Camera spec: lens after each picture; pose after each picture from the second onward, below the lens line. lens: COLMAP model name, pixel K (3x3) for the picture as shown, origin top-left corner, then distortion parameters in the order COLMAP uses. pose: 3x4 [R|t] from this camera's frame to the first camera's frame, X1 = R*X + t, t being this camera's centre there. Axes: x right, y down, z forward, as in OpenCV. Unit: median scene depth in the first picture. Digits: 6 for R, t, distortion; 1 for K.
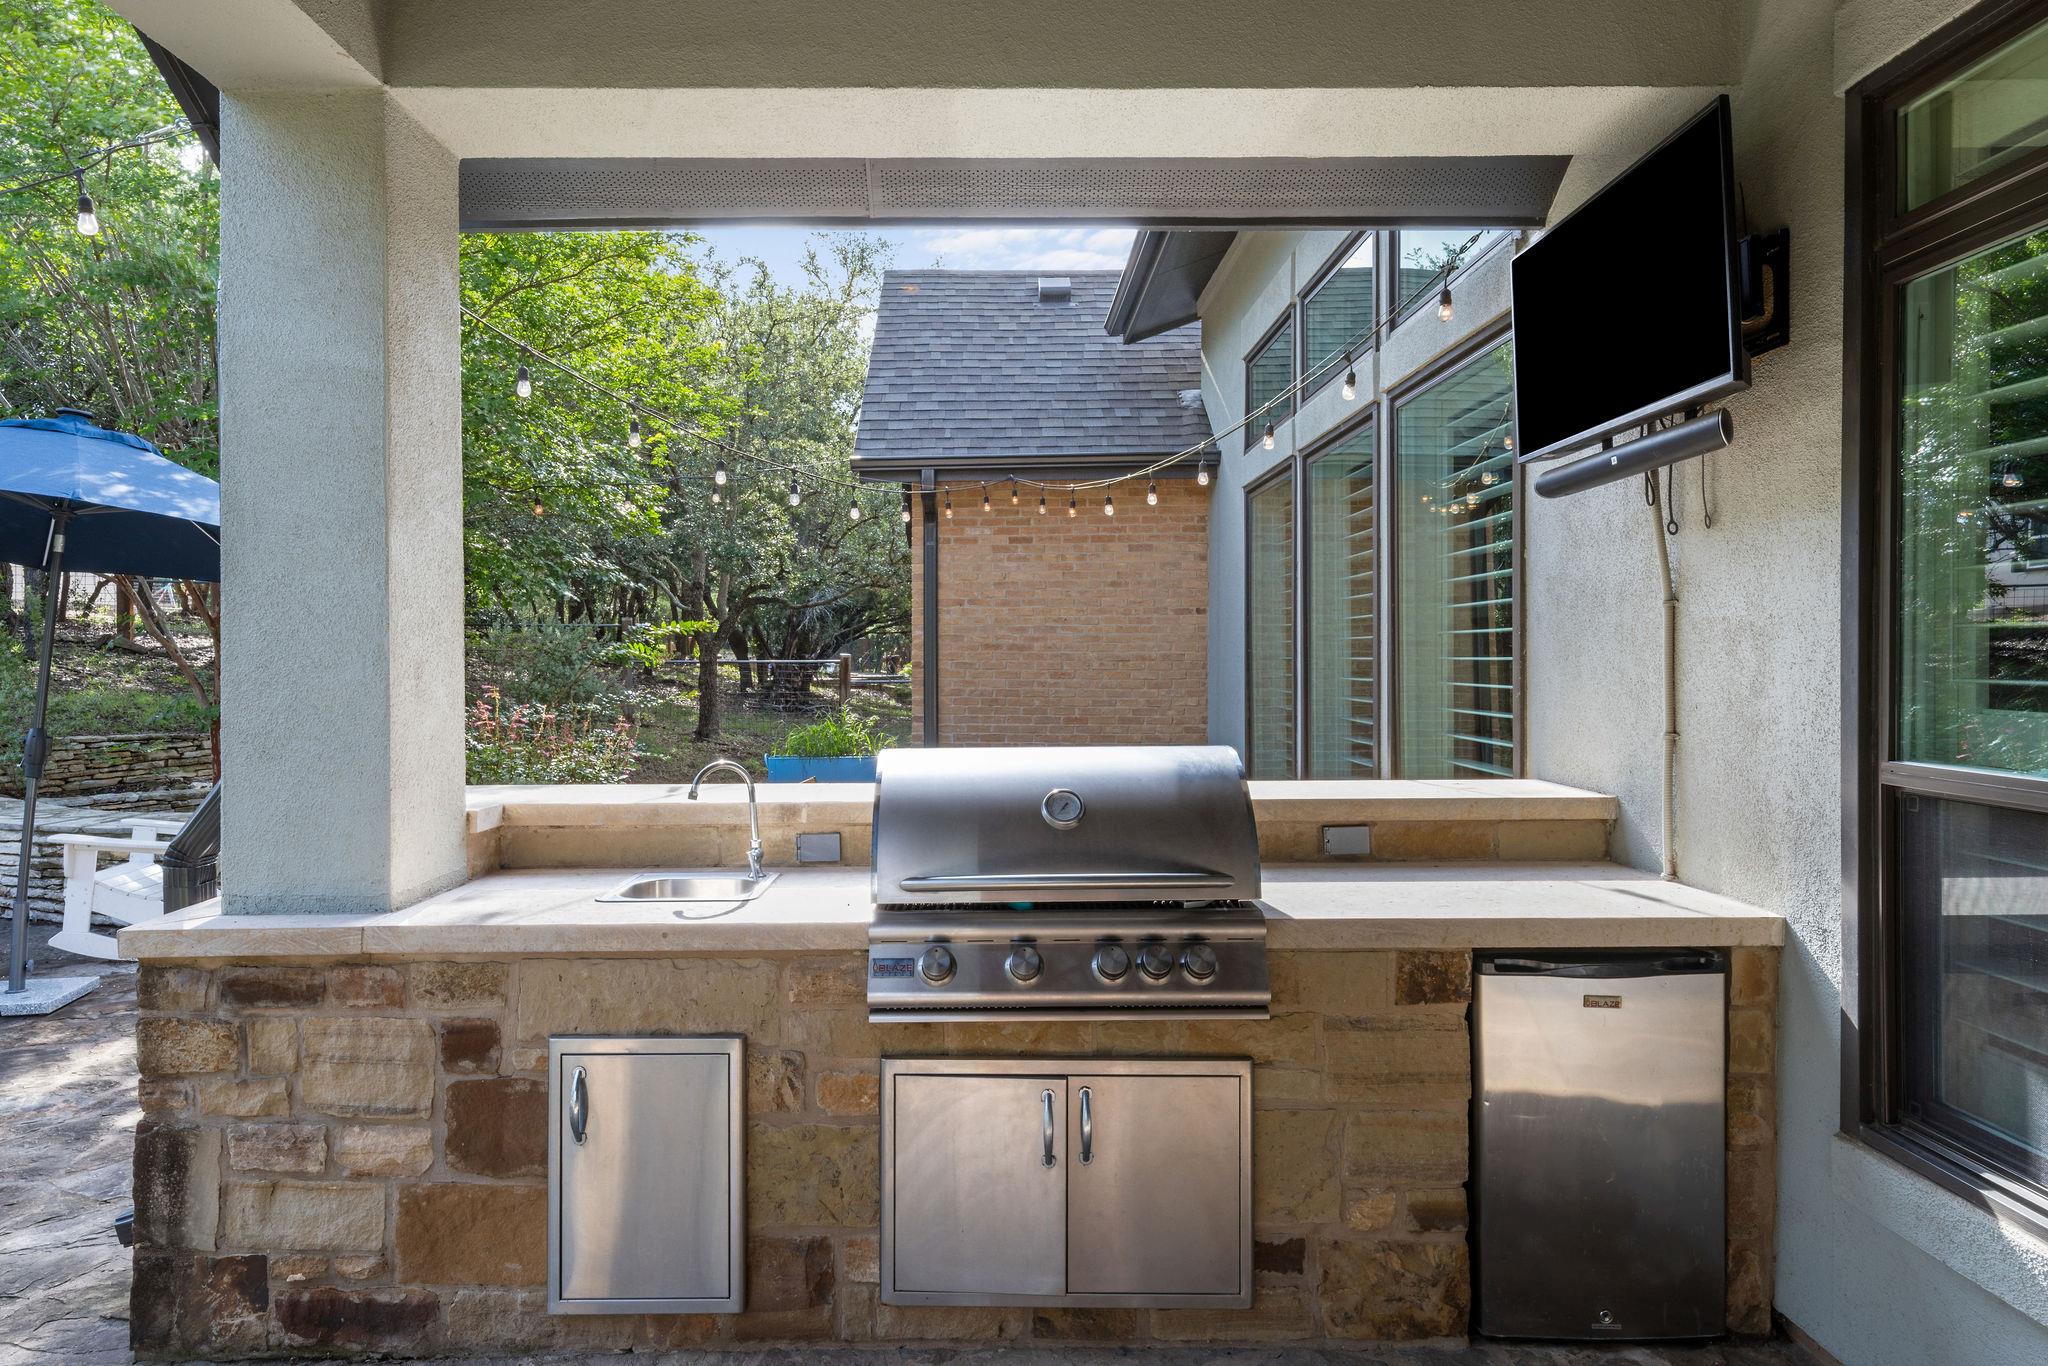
lens RADIAL K [[1190.8, 0, 1024.0], [0, 1190.8, 683.0], [0, 0, 1]] dist [0.001216, -0.001193]
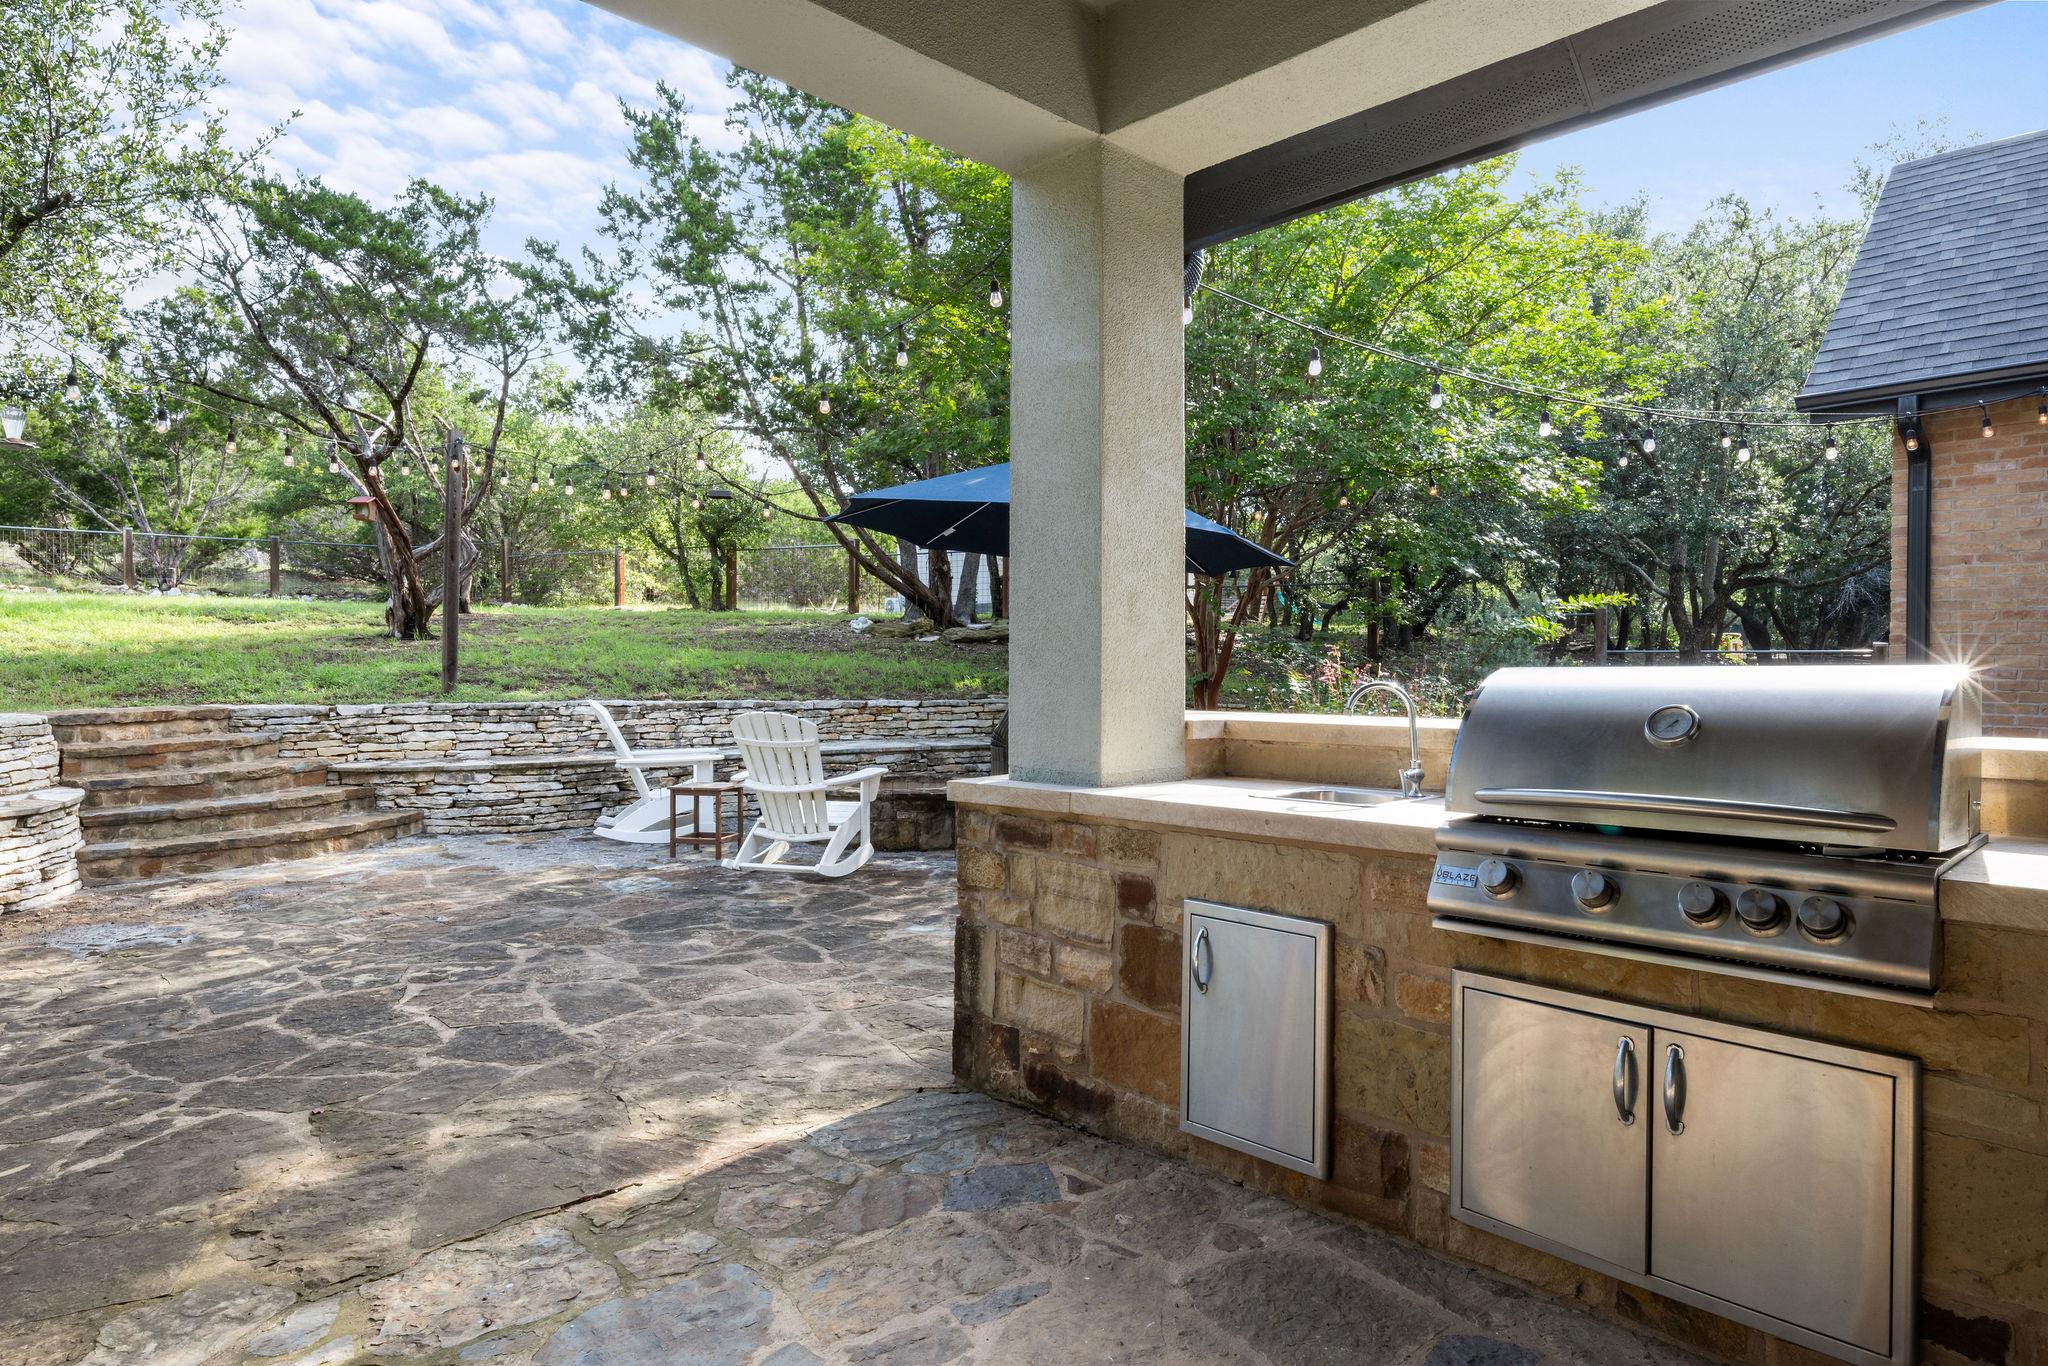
lens RADIAL K [[1161.8, 0, 1024.0], [0, 1161.8, 683.0], [0, 0, 1]] dist [-0.000224, -0.001578]
pose [[0.708255, 0.017328, -0.705744, 0.296954], [-0.011385, 0.999849, 0.013124, 0.068702], [0.705864, -0.001261, 0.708346, 0.067078]]
